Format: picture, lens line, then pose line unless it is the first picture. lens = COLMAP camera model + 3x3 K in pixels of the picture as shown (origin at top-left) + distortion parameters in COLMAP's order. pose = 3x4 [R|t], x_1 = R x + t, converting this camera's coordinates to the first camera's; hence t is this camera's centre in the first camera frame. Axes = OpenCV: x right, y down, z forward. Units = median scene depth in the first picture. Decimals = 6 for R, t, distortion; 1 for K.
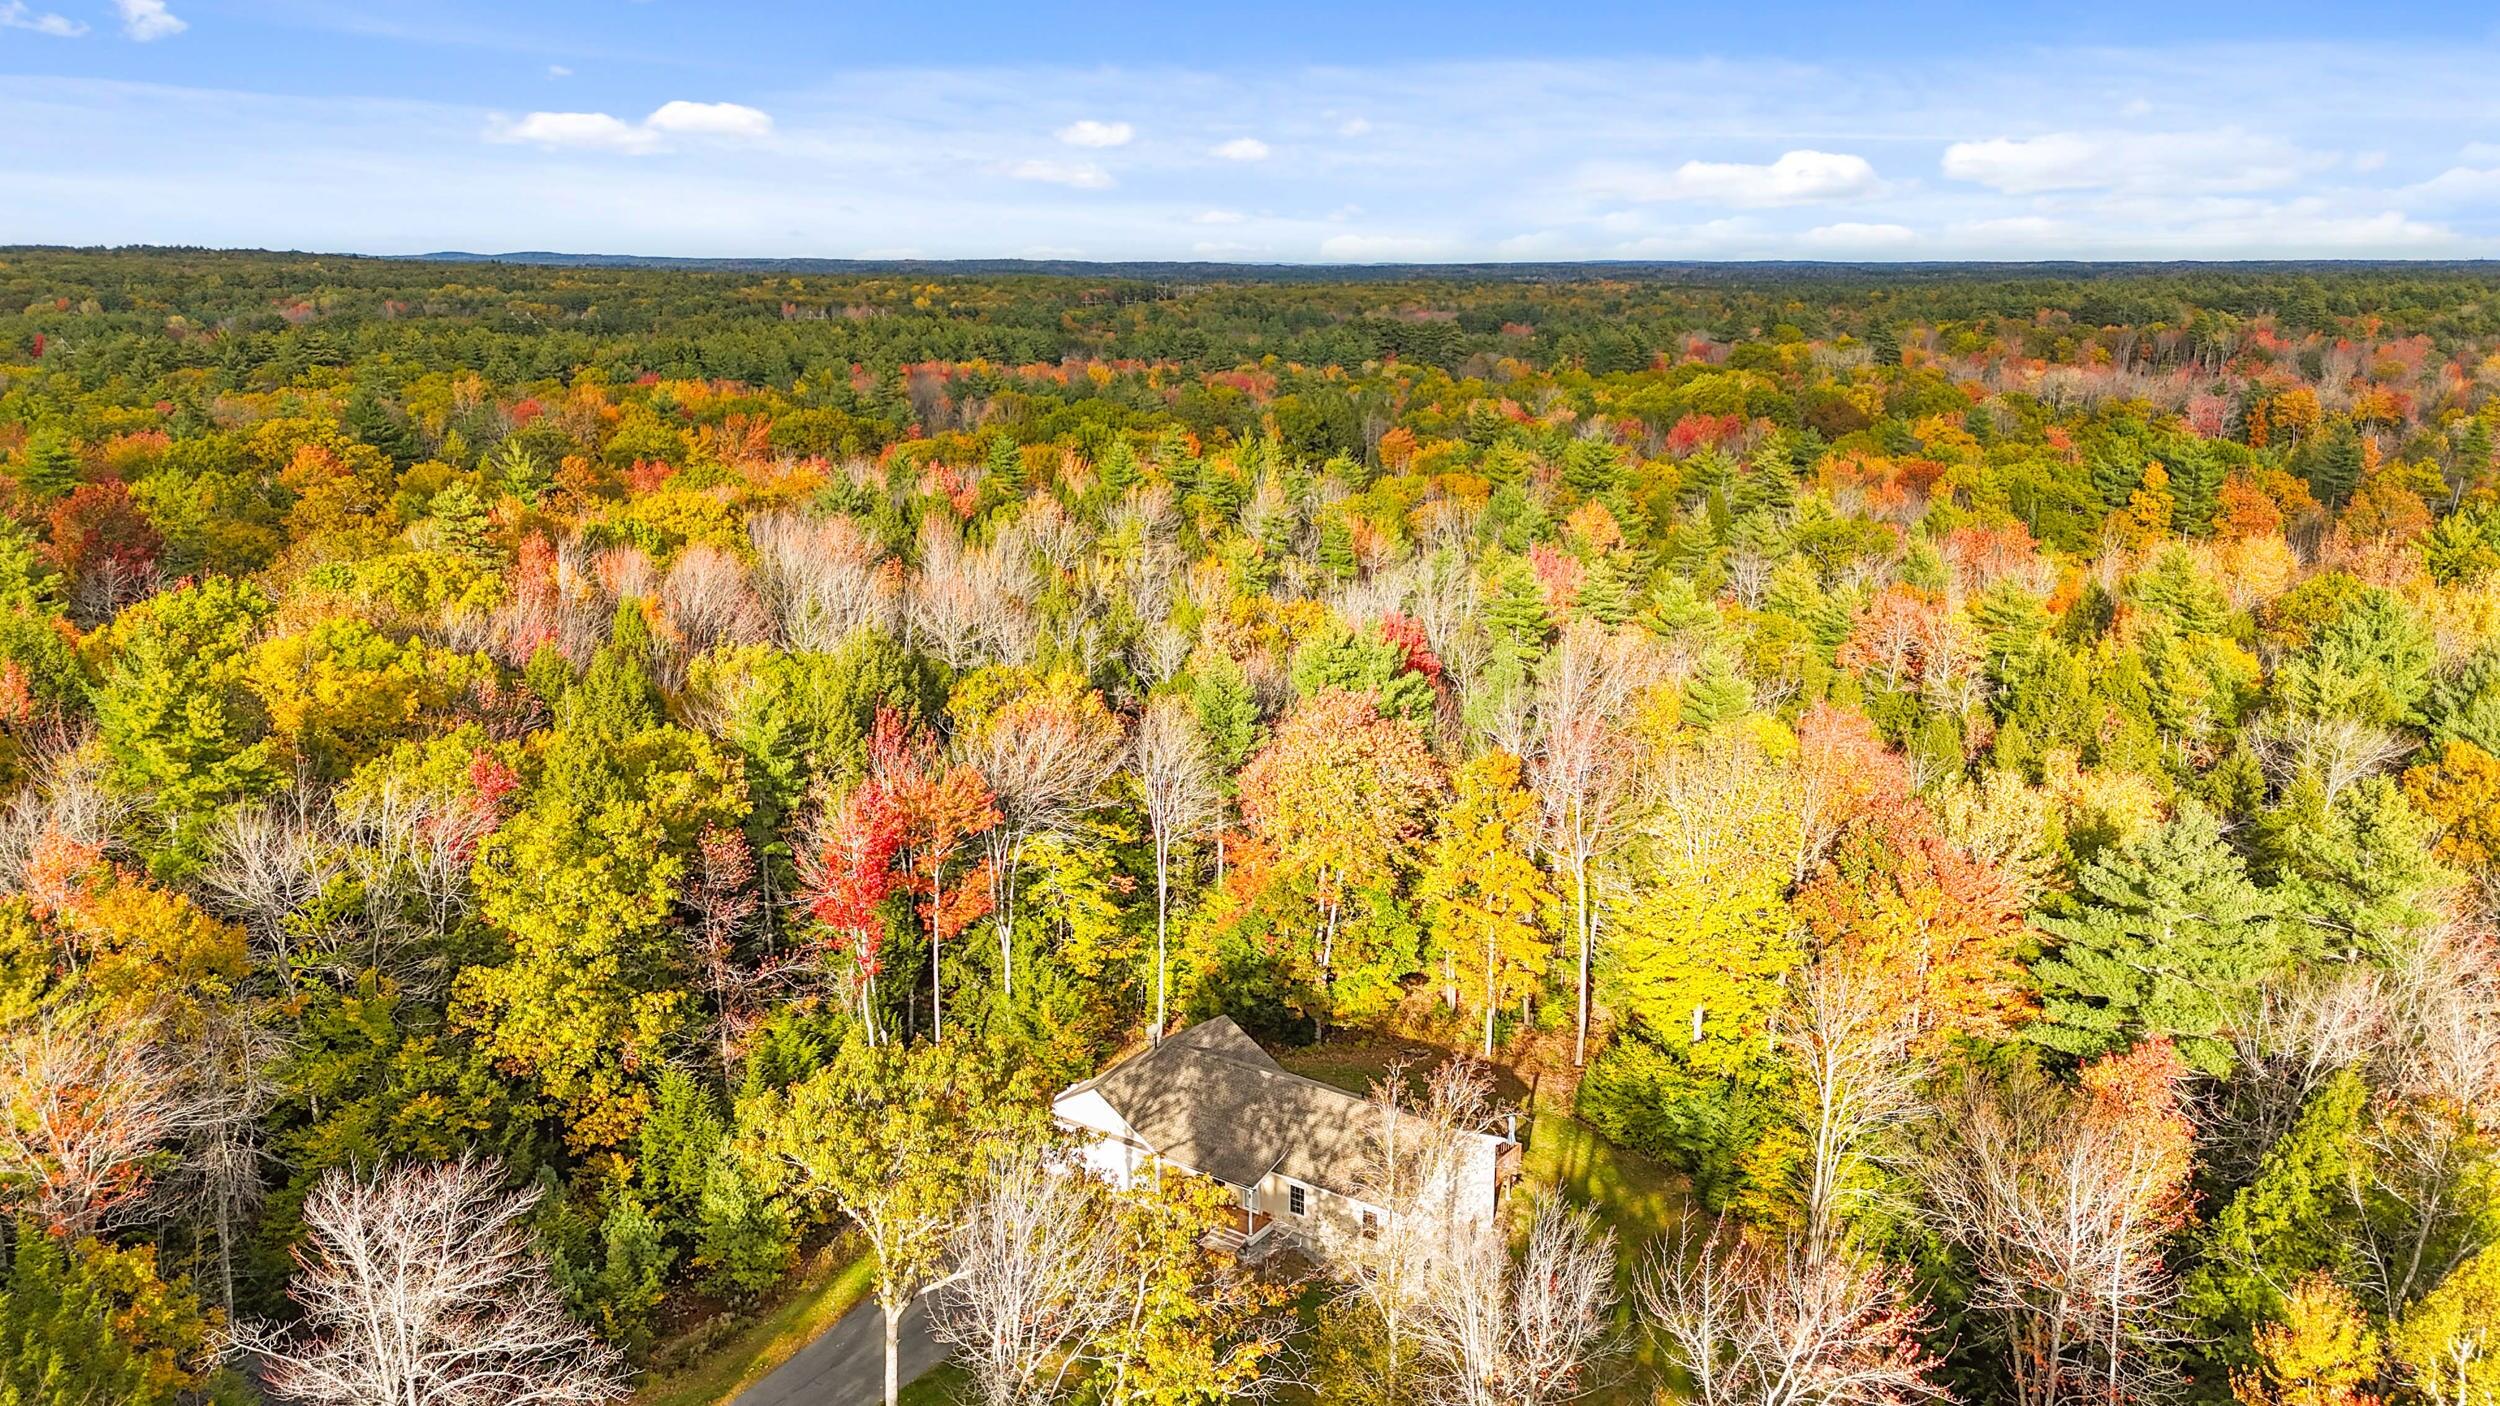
lens RADIAL K [[1847.8, 0, 1261.2], [0, 1847.8, 693.4], [0, 0, 1]] dist [0.162257, -0.179086]
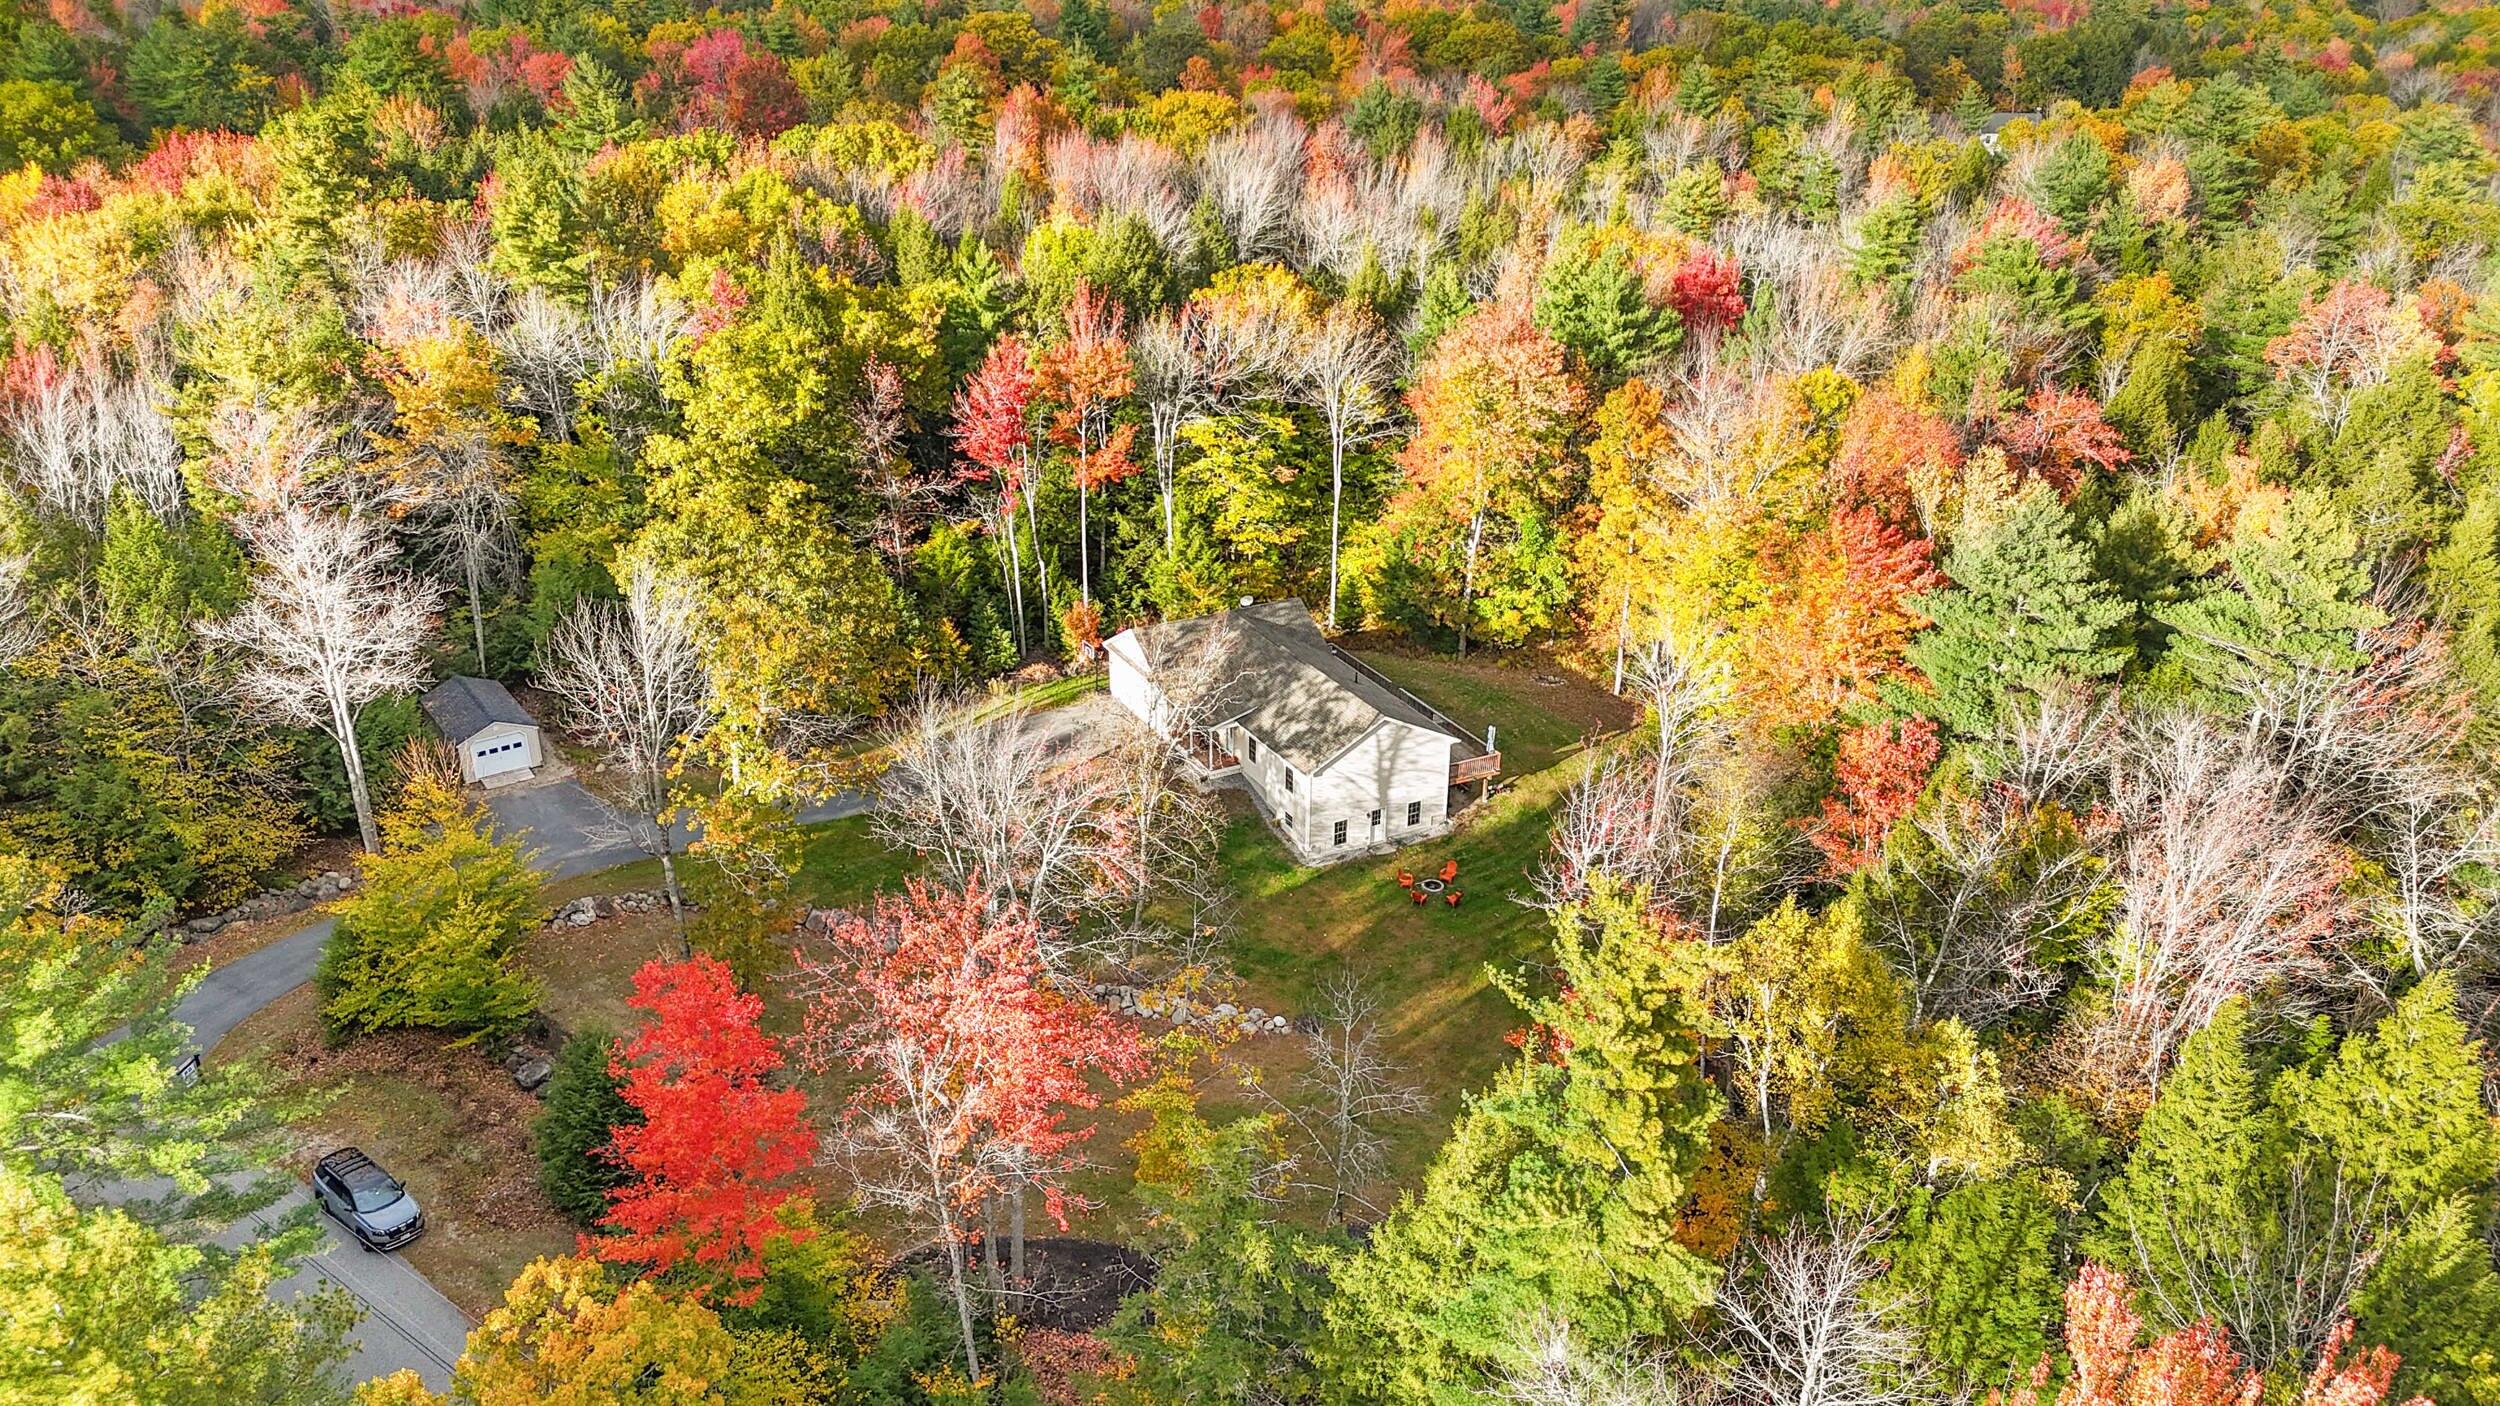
lens RADIAL K [[1847.8, 0, 1261.2], [0, 1847.8, 693.4], [0, 0, 1]] dist [0.162257, -0.179086]
pose [[0.888617, 0.182352, -0.420841, 0.456614], [-0.104915, 0.974054, 0.200530, 0.013035], [0.446489, -0.134042, 0.884692, 0.022115]]
